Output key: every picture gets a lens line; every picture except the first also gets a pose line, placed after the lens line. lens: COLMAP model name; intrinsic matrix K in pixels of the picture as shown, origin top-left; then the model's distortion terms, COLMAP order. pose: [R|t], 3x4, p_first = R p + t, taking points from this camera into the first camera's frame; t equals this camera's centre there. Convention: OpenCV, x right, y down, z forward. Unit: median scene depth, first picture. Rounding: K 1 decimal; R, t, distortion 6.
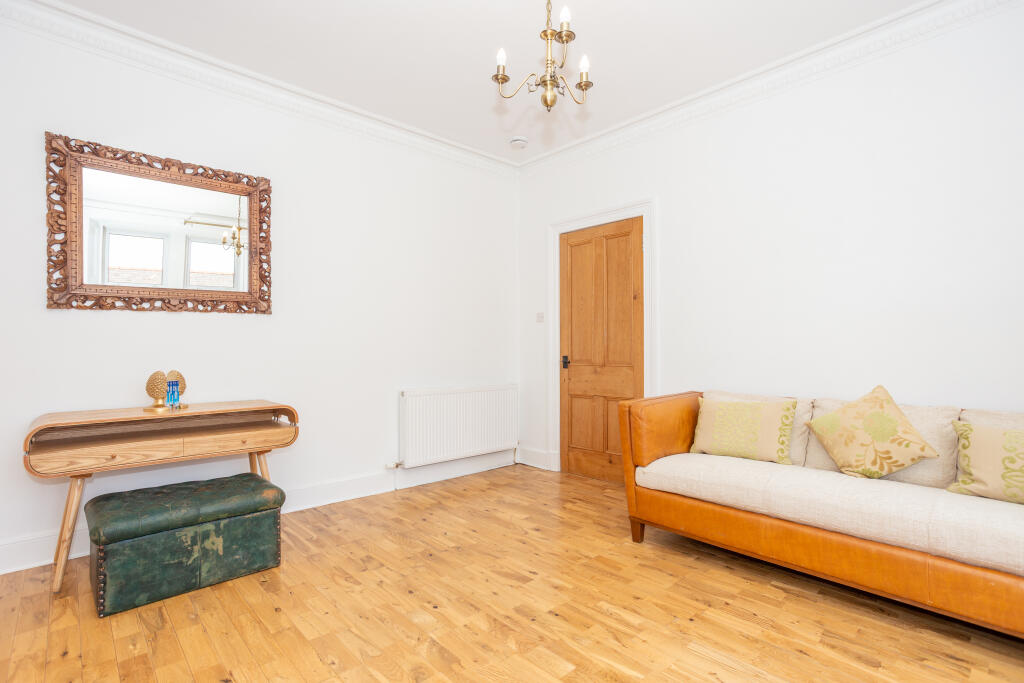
lens RADIAL K [[503.6, 0, 515.5], [0, 503.6, 345.3], [0, 0, 1]] dist [-0.024536, 0.012190]
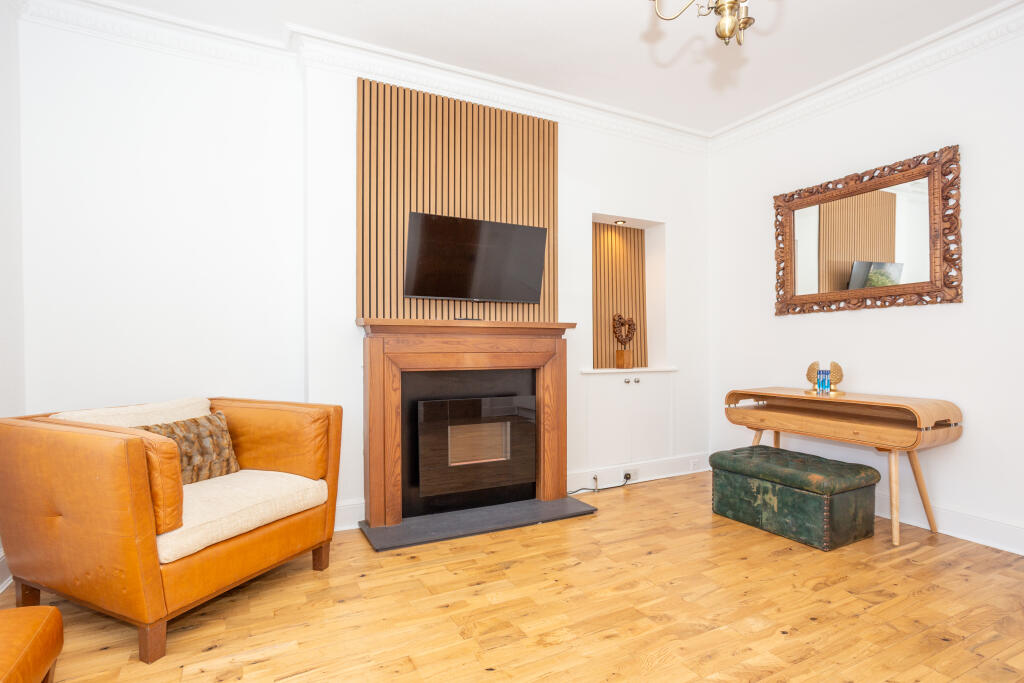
lens RADIAL K [[503.6, 0, 513.9], [0, 503.6, 341.0], [0, 0, 1]] dist [-0.024536, 0.012190]
pose [[-0.268483, -0.001832, -0.963283, 0.686698], [0.011273, 0.999924, -0.005043, -0.000597], [0.963218, -0.012213, -0.268442, 0.640145]]
